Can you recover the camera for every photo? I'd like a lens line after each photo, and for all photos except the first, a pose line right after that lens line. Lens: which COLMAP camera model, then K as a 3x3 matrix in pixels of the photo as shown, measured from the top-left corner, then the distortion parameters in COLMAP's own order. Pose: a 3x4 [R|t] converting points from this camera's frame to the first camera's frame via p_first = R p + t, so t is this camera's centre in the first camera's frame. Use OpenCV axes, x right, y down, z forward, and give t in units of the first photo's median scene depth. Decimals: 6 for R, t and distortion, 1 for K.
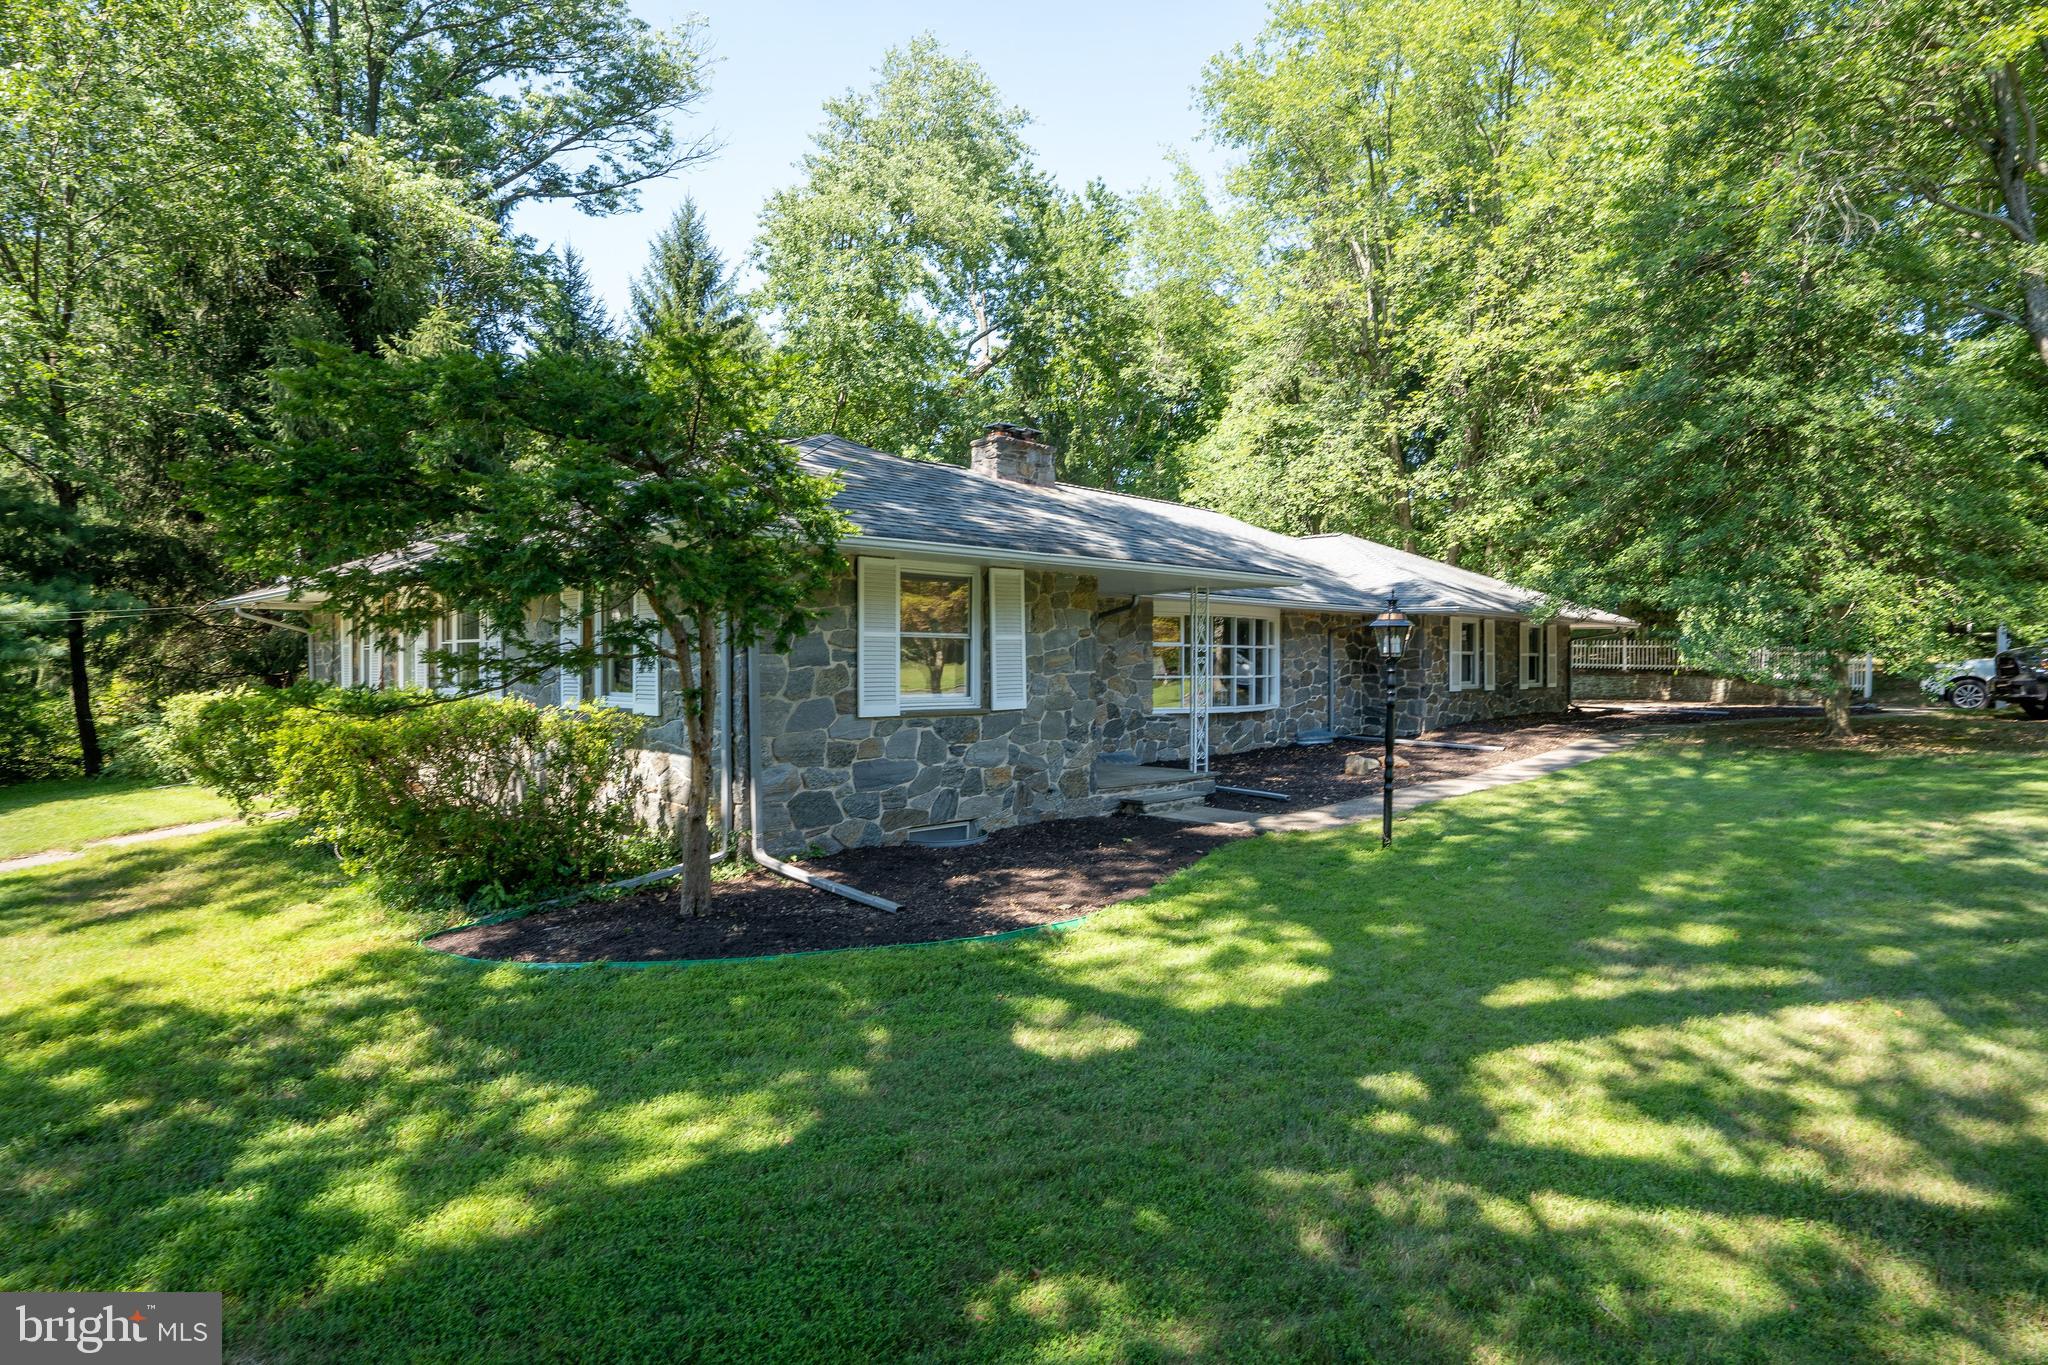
lens RADIAL K [[1190.0, 0, 1035.3], [0, 1190.0, 686.3], [0, 0, 1]] dist [-0.038446, 0.000269]
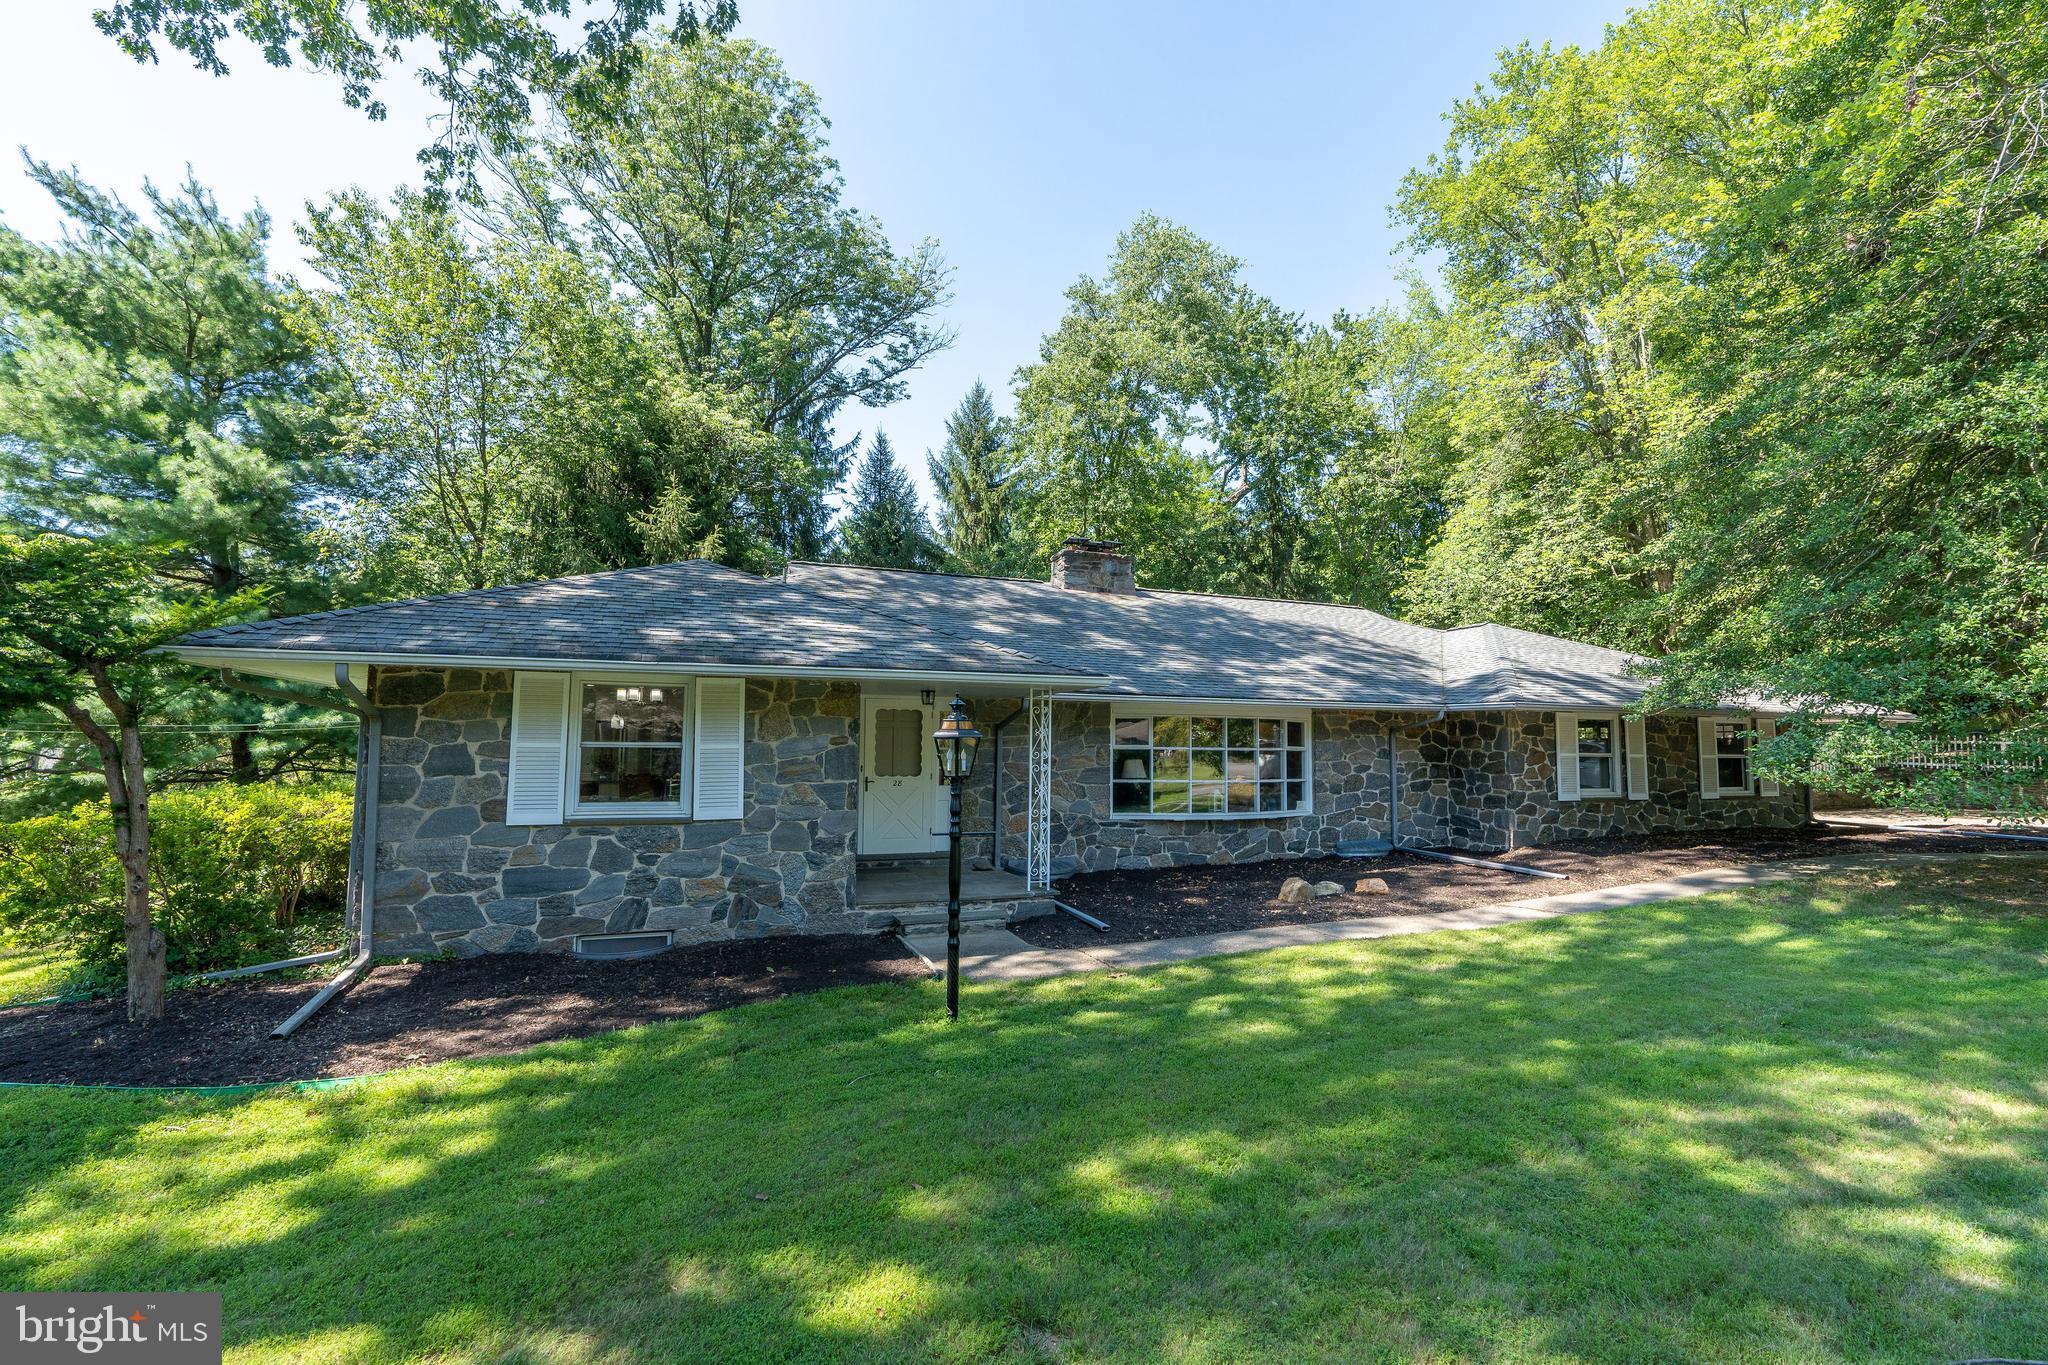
lens RADIAL K [[970.0, 0, 1024.9], [0, 970.0, 667.6], [0, 0, 1]] dist [-0.014595, 0.006508]
pose [[0.903658, -0.031270, -0.427112, 0.304715], [-0.013377, 0.994783, -0.101134, -0.015327], [0.428046, 0.097104, 0.898525, 0.205368]]
